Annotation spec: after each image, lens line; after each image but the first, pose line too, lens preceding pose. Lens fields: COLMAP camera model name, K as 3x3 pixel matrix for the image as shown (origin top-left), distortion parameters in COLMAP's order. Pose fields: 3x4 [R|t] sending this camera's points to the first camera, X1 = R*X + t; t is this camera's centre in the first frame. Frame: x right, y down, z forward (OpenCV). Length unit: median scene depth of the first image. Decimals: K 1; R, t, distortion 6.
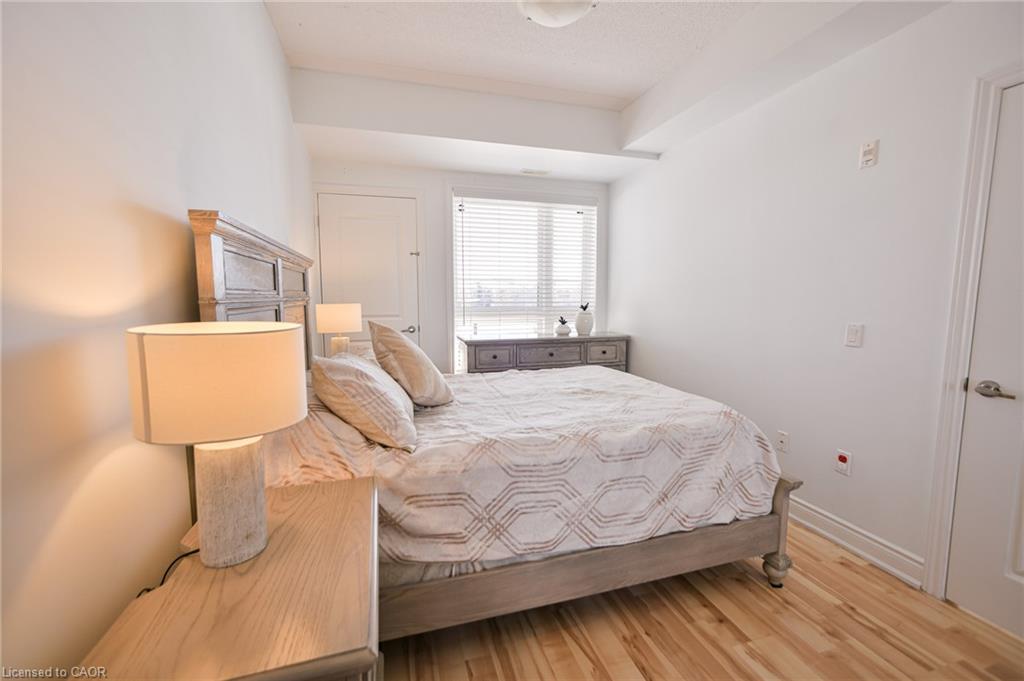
lens RADIAL K [[435.4, 0, 518.6], [0, 435.4, 338.4], [0, 0, 1]] dist [-0.000940, 0.001464]
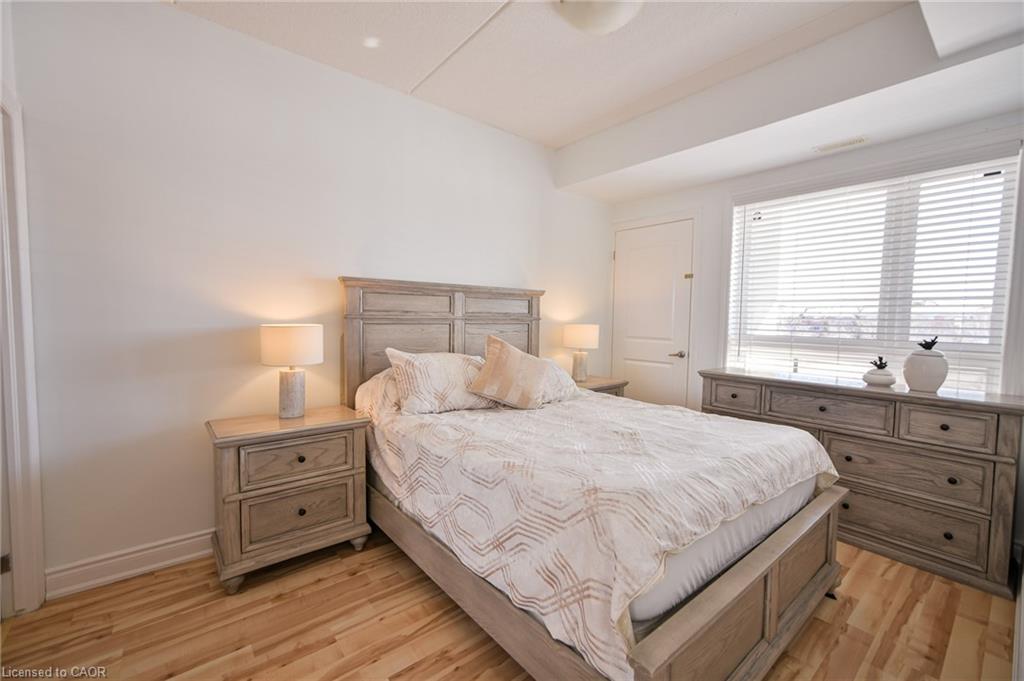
lens RADIAL K [[435.4, 0, 517.9], [0, 435.4, 341.9], [0, 0, 1]] dist [-0.000940, 0.001464]
pose [[0.371253, 0.058604, -0.926680, 1.104203], [-0.108851, 0.993872, 0.019245, -0.059914], [0.922129, 0.093726, 0.375357, 0.649097]]
